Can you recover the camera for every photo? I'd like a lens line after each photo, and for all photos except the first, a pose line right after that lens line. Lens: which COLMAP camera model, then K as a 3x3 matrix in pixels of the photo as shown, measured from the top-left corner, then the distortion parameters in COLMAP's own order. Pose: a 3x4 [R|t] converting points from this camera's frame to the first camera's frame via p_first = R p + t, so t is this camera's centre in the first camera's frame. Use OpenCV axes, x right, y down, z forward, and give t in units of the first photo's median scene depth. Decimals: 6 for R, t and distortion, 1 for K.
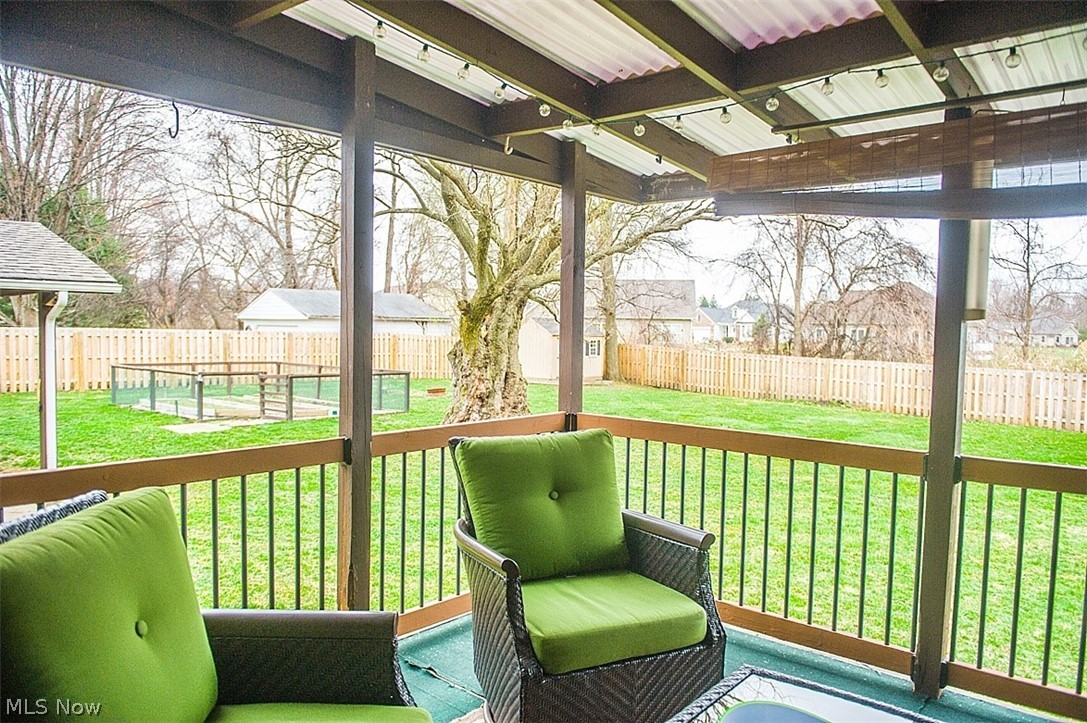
lens RADIAL K [[753.6, 0, 542.4], [0, 753.6, 364.3], [0, 0, 1]] dist [-0.041219, -0.006071]
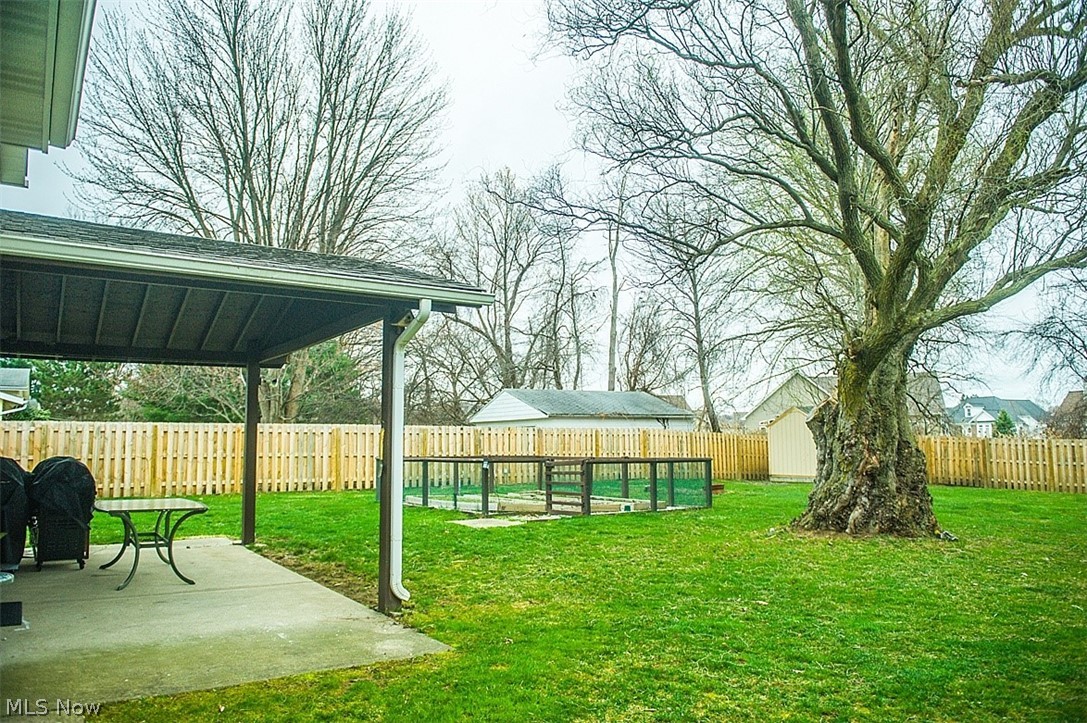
lens RADIAL K [[753.6, 0, 543.7], [0, 753.6, 362.0], [0, 0, 1]] dist [-0.041219, -0.006071]
pose [[0.970348, -0.052112, -0.236029, -0.094284], [0.014954, 0.987555, -0.156561, 0.019597], [0.241251, 0.148389, 0.959051, 0.085504]]
